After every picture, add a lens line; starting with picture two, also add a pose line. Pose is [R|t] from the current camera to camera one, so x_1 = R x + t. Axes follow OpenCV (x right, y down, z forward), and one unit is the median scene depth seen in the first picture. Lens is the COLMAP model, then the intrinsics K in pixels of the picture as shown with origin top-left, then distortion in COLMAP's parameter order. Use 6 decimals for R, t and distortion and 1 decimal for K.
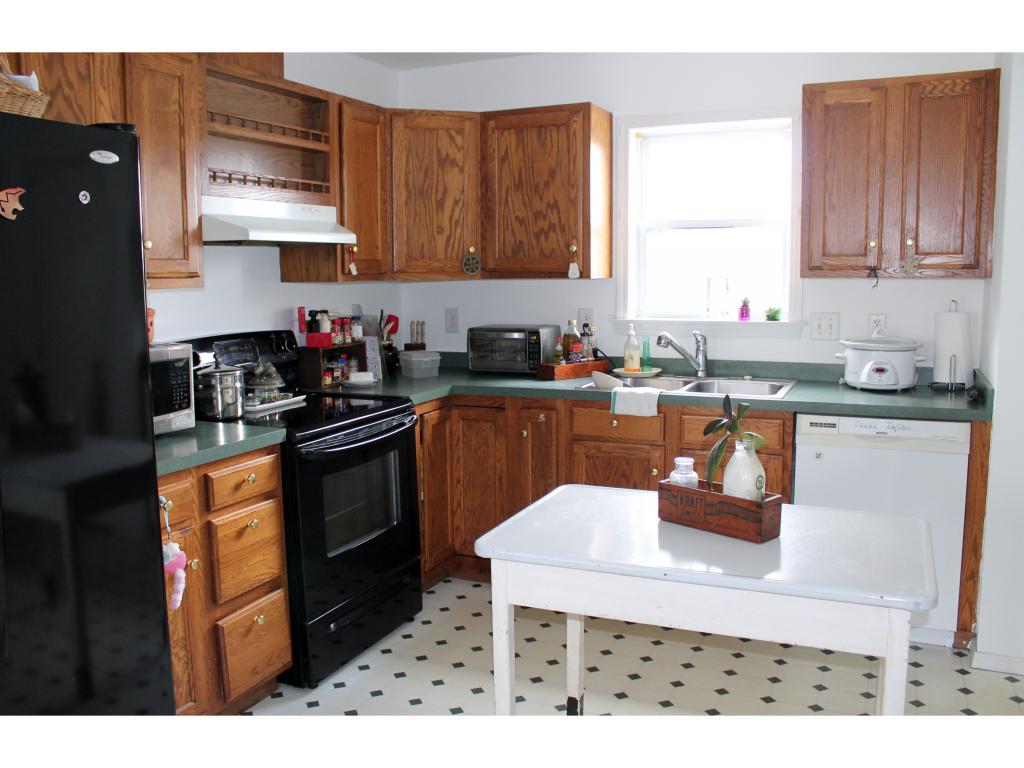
lens RADIAL K [[875.2, 0, 512.0], [0, 875.2, 384.0], [0, 0, 1]] dist [-0.168020, 0.160208]
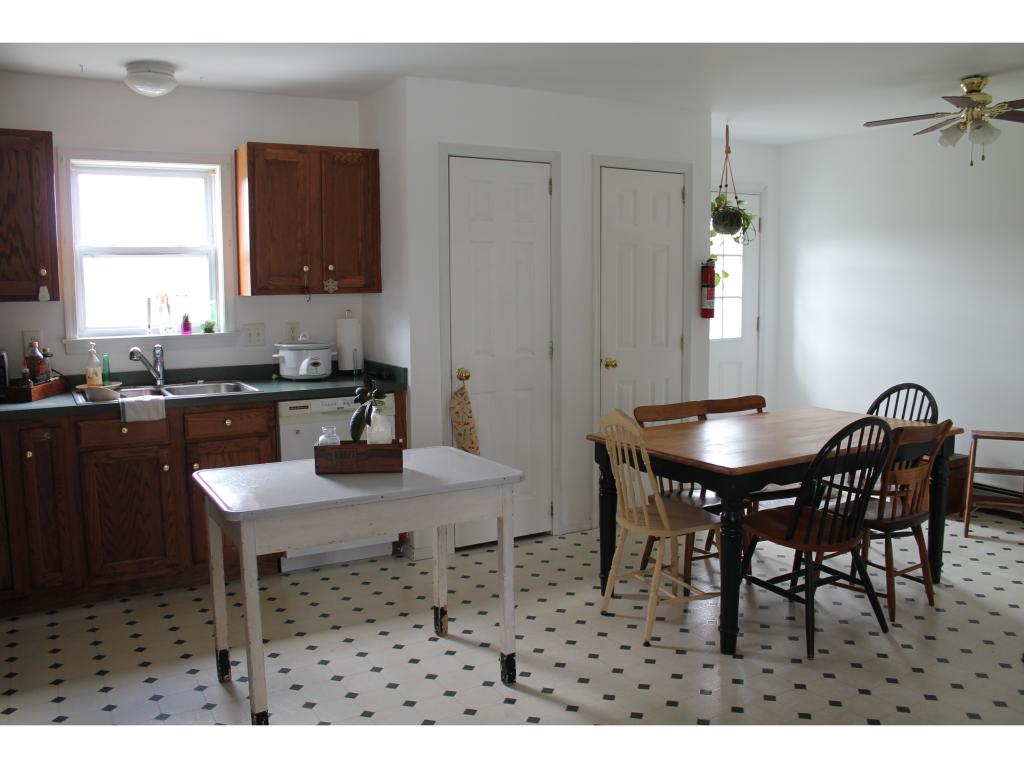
lens RADIAL K [[858.5, 0, 500.0], [0, 858.5, 382.3], [0, 0, 1]] dist [-0.164153, 0.141190]
pose [[0.585665, -0.085965, 0.805982, -0.411149], [0.106499, 0.993901, 0.028622, 0.004185], [-0.803526, 0.069073, 0.591248, -0.007212]]
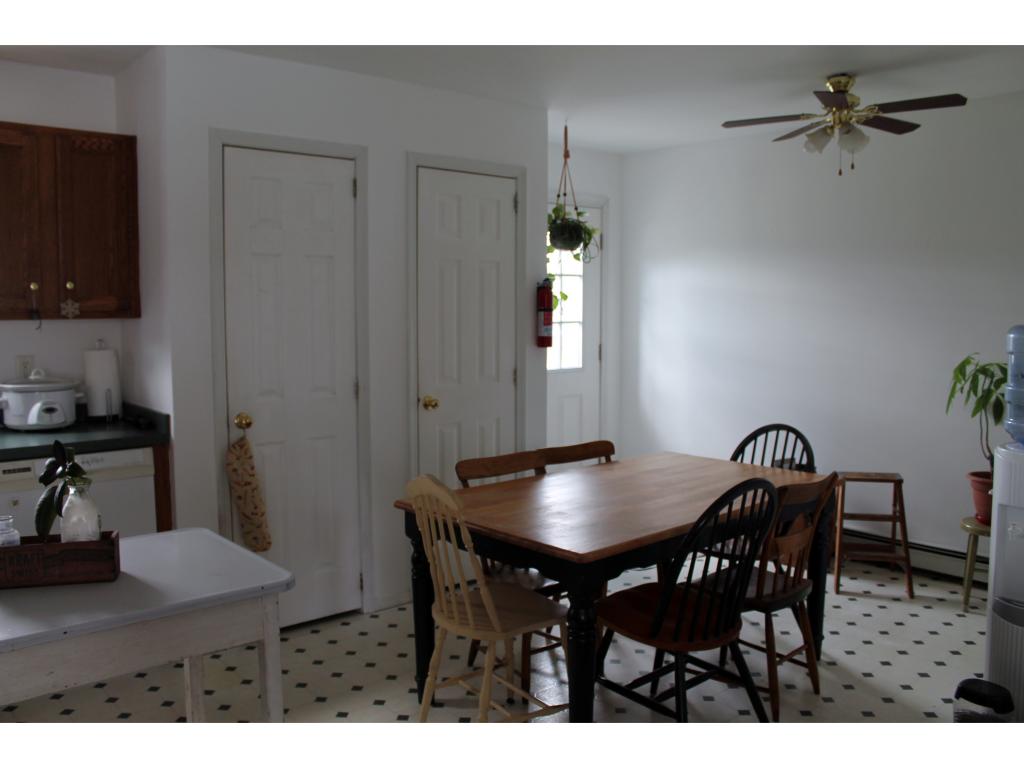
lens RADIAL K [[858.5, 0, 500.0], [0, 858.5, 382.3], [0, 0, 1]] dist [-0.164153, 0.141190]
pose [[0.423307, -0.069106, 0.903347, -0.204325], [0.112023, 0.993428, 0.023504, -0.010445], [-0.899034, 0.091247, 0.428266, 0.078092]]
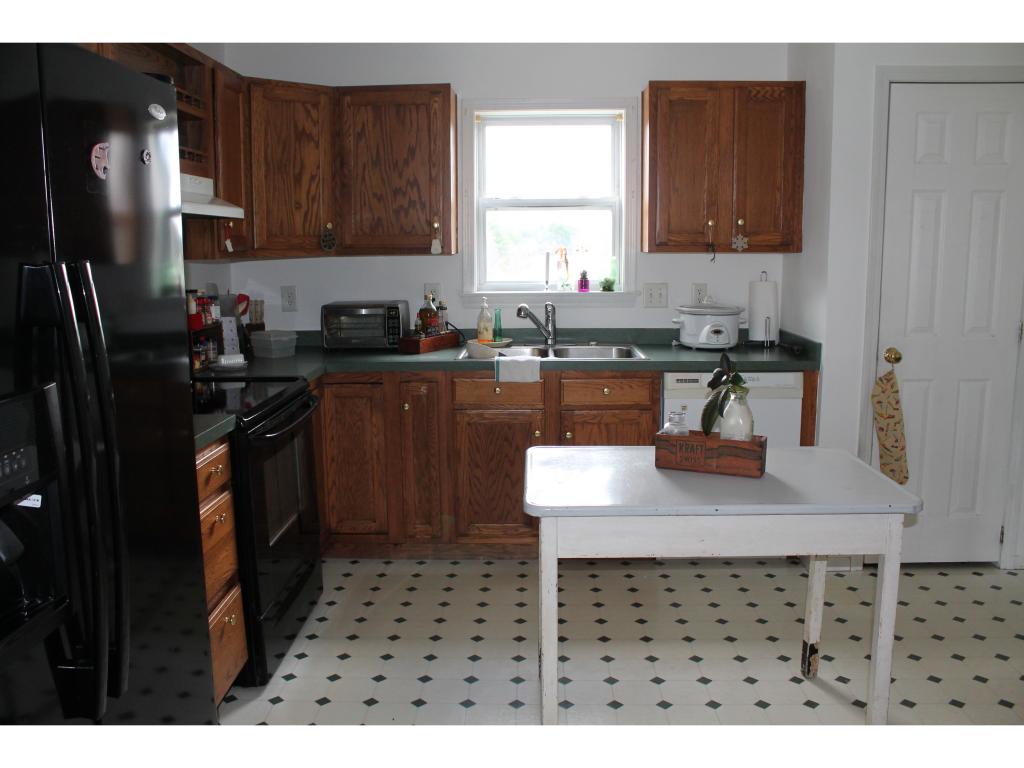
lens RADIAL K [[858.5, 0, 500.0], [0, 858.5, 382.3], [0, 0, 1]] dist [-0.164153, 0.141190]
pose [[0.925896, -0.056351, 0.373551, -0.245860], [0.046508, 0.998293, 0.035319, -0.001819], [-0.374904, -0.015328, 0.926937, 0.031797]]
